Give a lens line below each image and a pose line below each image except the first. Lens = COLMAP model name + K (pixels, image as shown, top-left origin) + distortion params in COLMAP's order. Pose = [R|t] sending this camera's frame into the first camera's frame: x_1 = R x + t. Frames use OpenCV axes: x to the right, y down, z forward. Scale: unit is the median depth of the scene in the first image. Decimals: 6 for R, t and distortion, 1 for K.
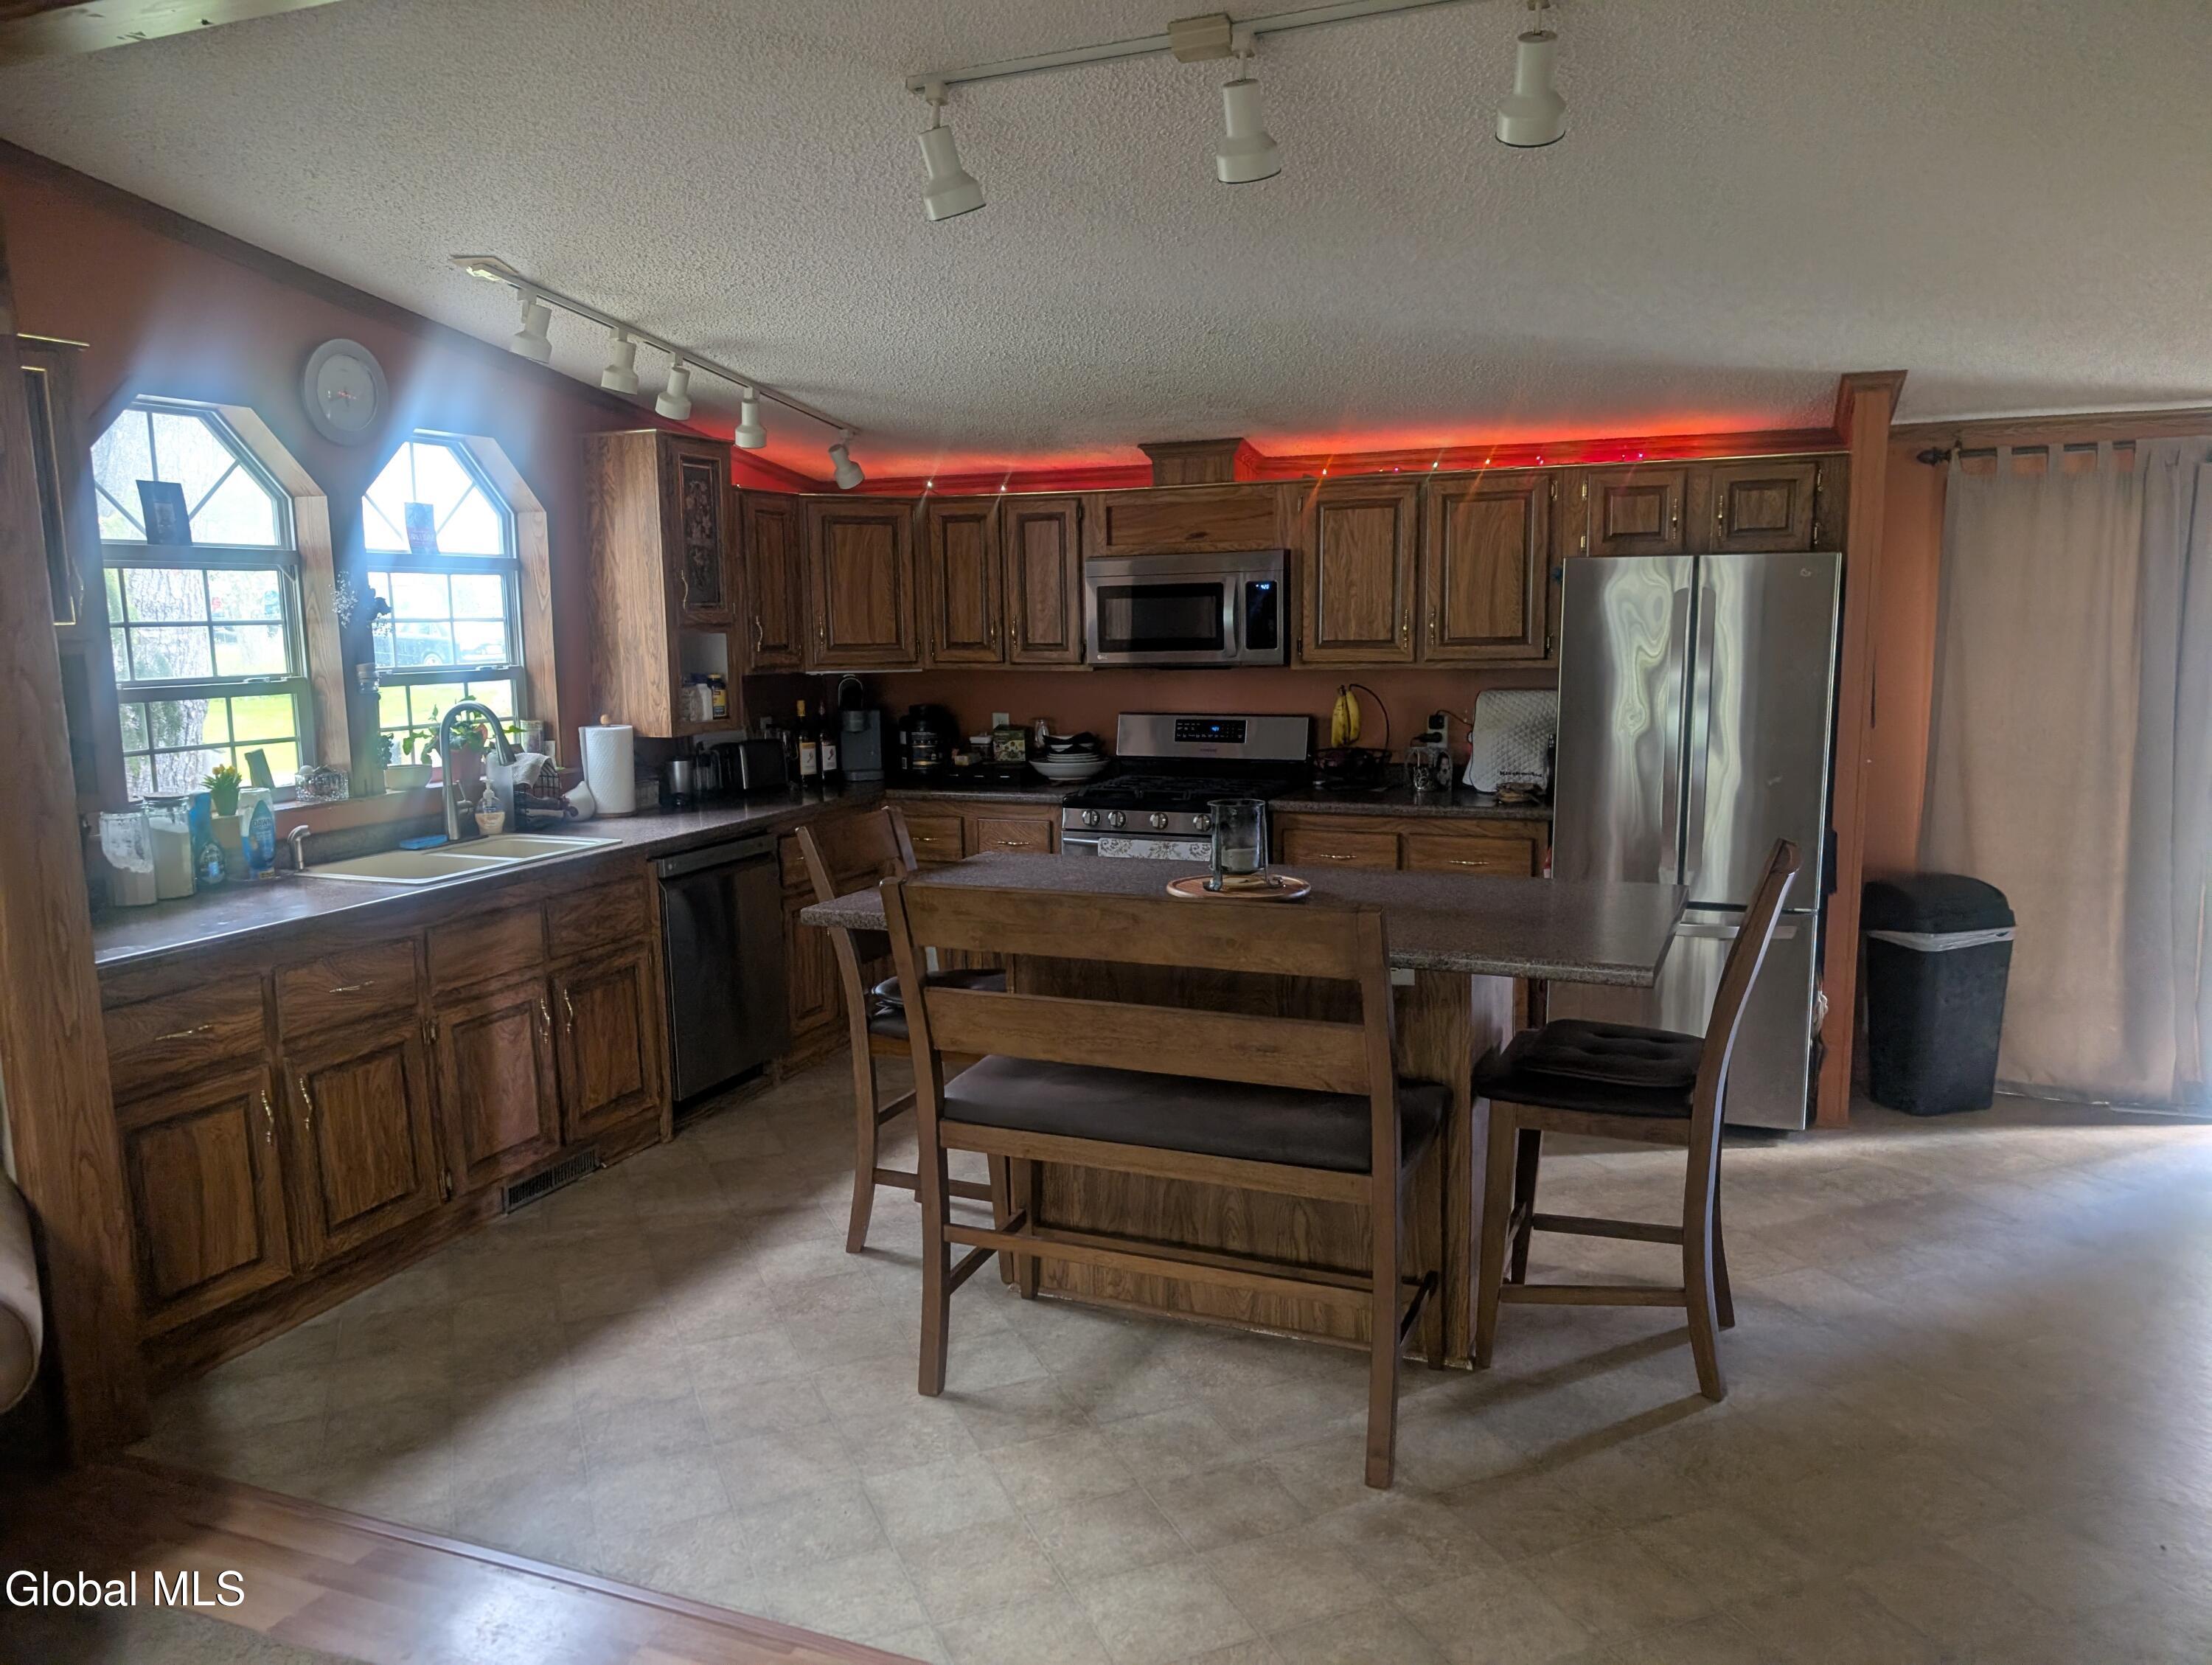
lens RADIAL K [[1551.5, 0, 1081.9], [0, 1551.5, 834.5], [0, 0, 1]] dist [0.021804, -0.028267]
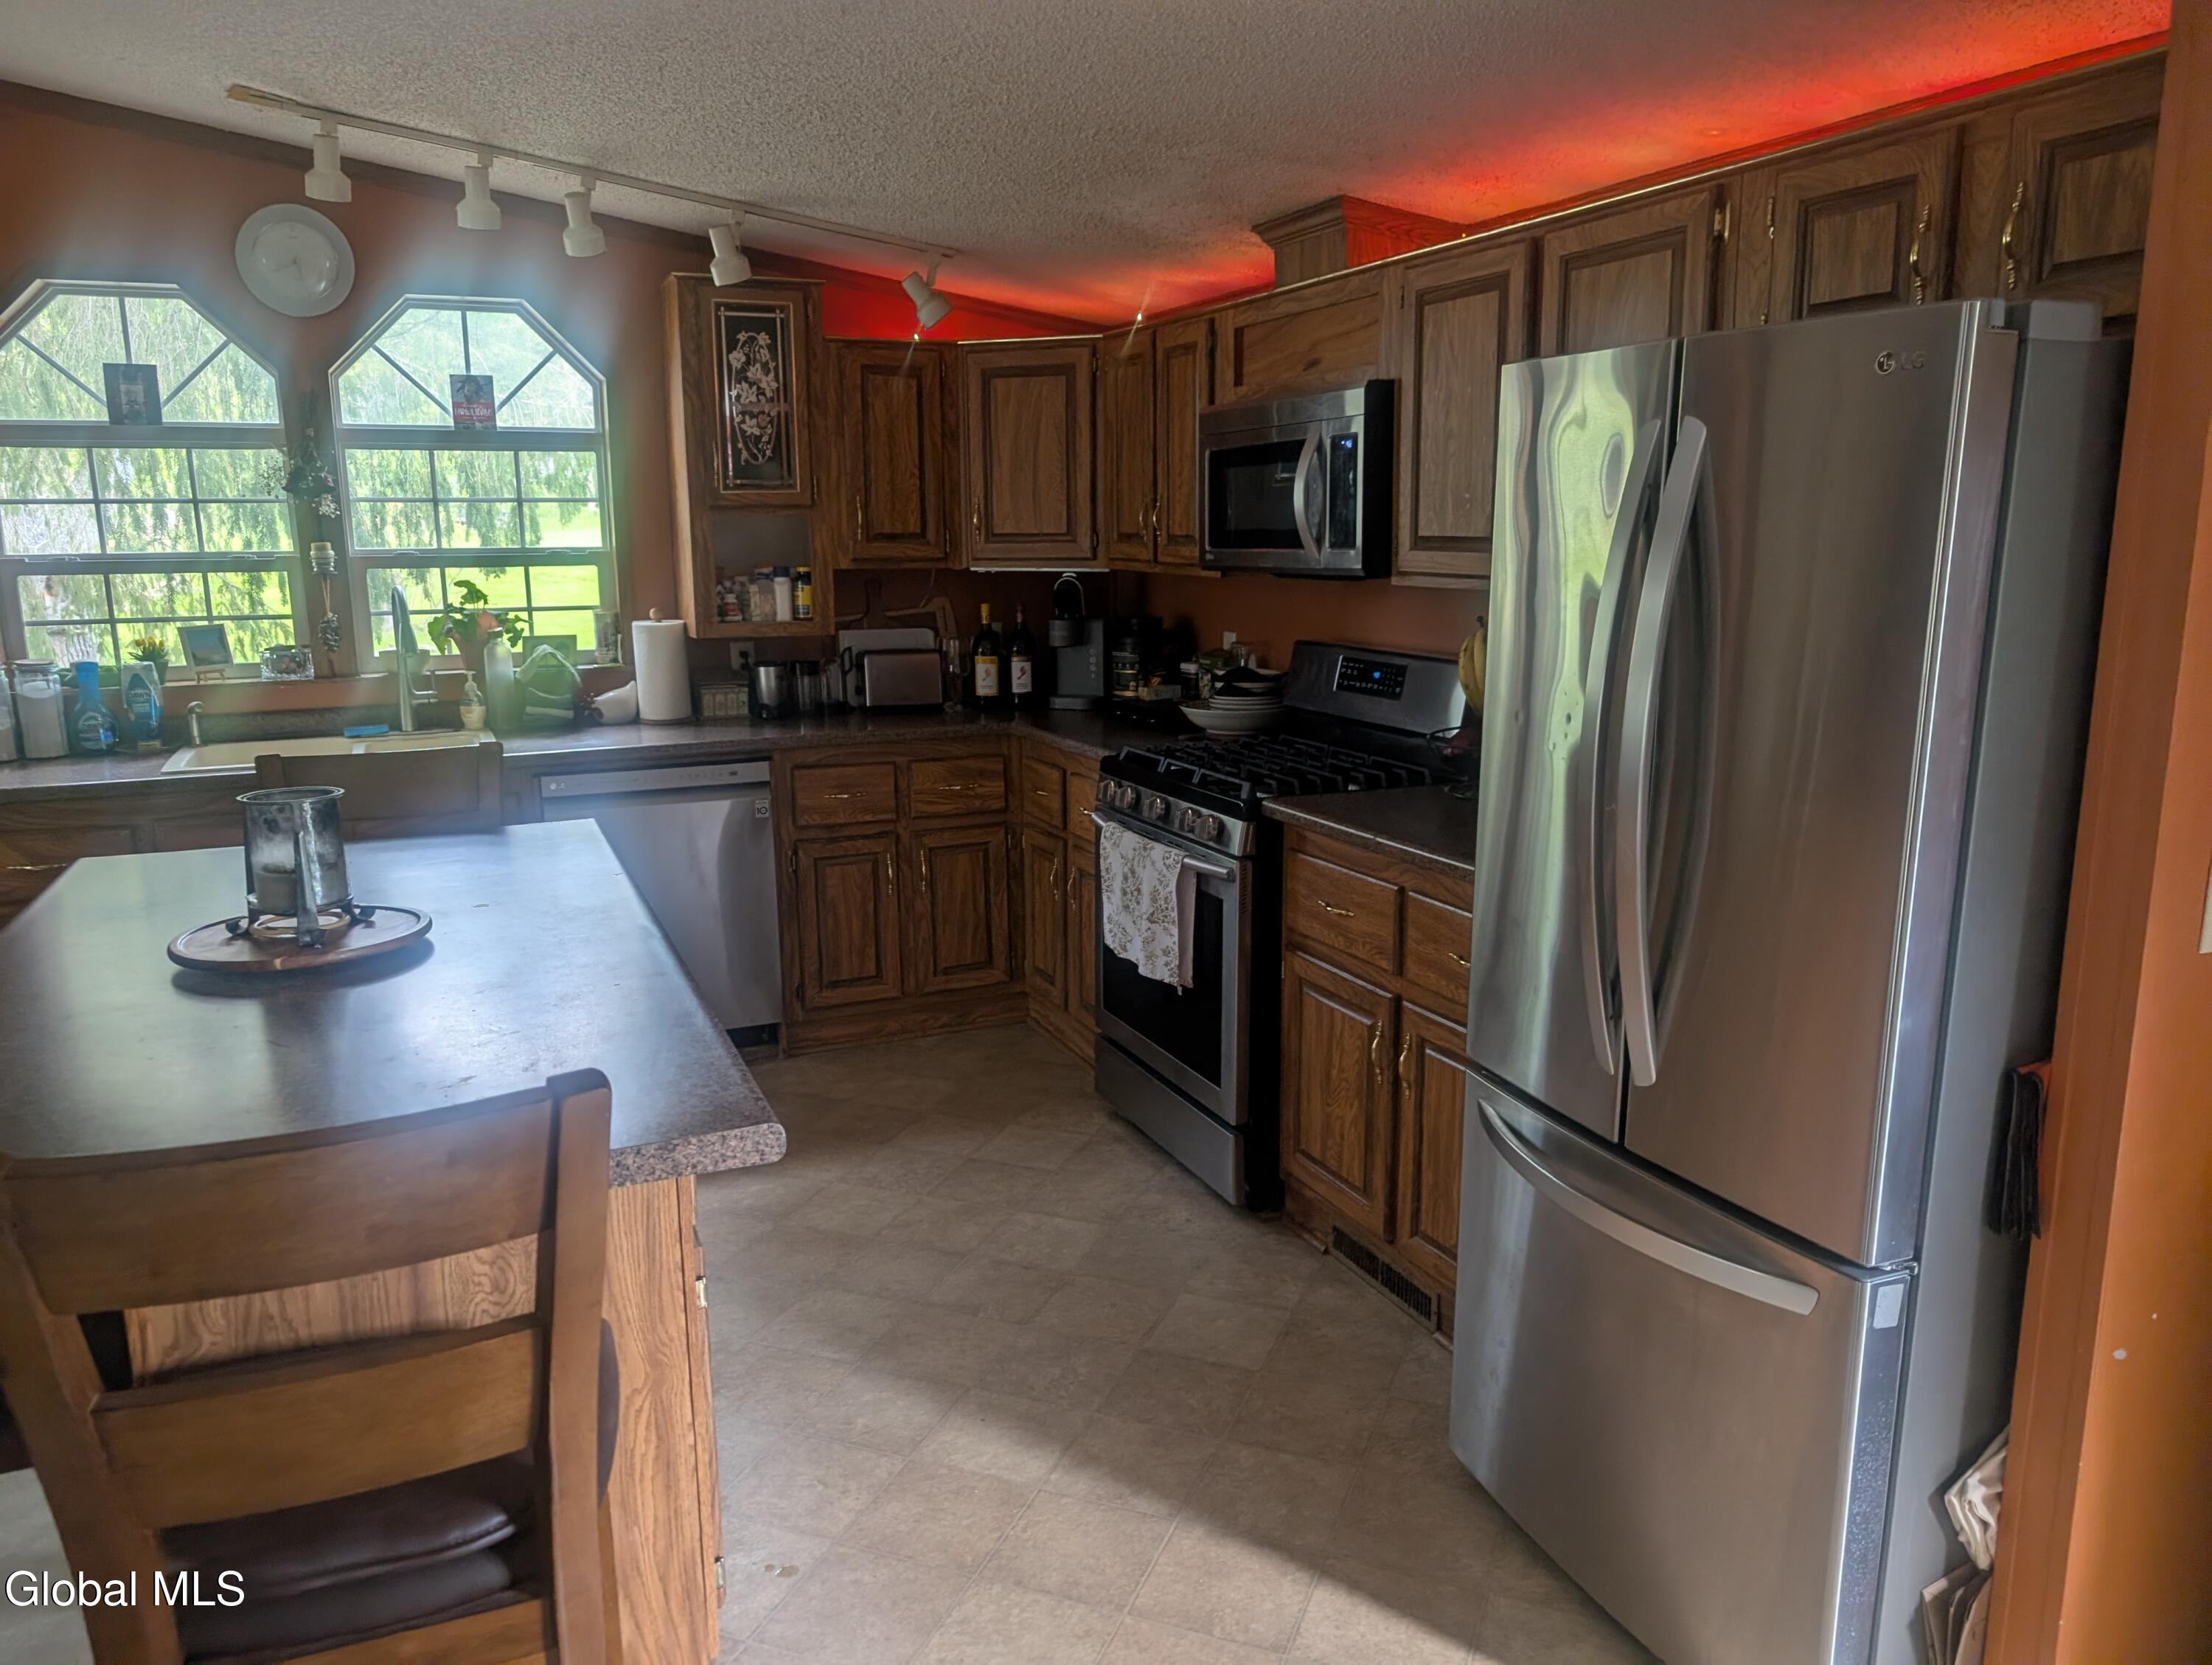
lens RADIAL K [[1573.7, 0, 1120.0], [0, 1573.7, 842.1], [0, 0, 1]] dist [-0.001356, 0.000617]
pose [[0.727669, 0.145039, -0.670419, 0.487782], [-0.099230, 0.989366, 0.106337, -0.063808], [0.678713, -0.010852, 0.734324, 0.495906]]
